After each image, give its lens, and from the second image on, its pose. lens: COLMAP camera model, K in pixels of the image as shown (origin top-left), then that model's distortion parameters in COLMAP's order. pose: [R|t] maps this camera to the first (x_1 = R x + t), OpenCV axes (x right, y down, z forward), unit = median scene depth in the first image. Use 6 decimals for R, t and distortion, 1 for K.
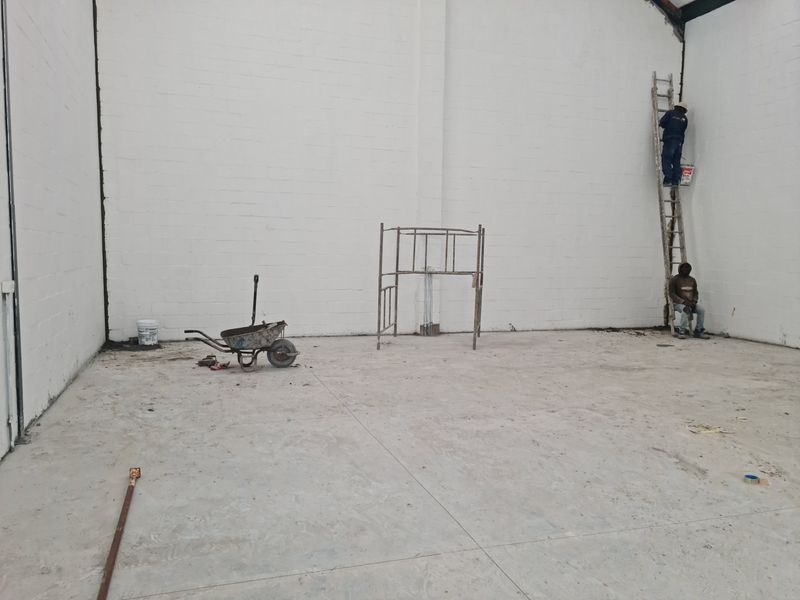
lens RADIAL K [[621.4, 0, 403.3], [0, 621.4, 314.1], [0, 0, 1]] dist [0.099129, -0.108549]
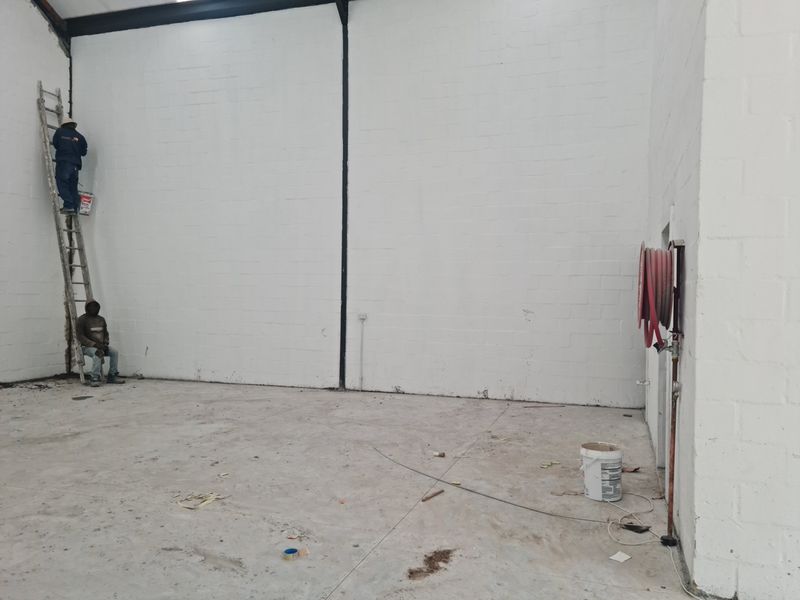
lens RADIAL K [[625.7, 0, 400.0], [0, 625.7, 300.0], [0, 0, 1]] dist [0.112686, -0.132959]
pose [[0.592893, -0.014783, 0.805146, -0.023969], [0.075670, 0.996430, -0.037426, -0.017207], [-0.801718, 0.083115, 0.591895, 0.132316]]
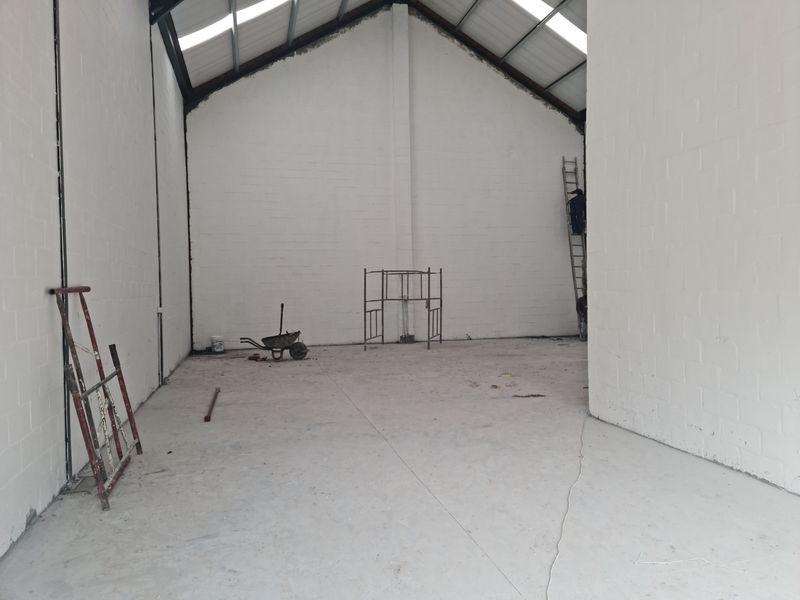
lens RADIAL K [[614.7, 0, 419.6], [0, 614.7, 298.4], [0, 0, 1]] dist [0.094345, -0.103512]
pose [[0.997943, -0.030224, -0.056542, 0.166198], [0.025774, 0.996633, -0.077841, 0.045595], [0.058704, 0.076224, 0.995361, -0.459047]]
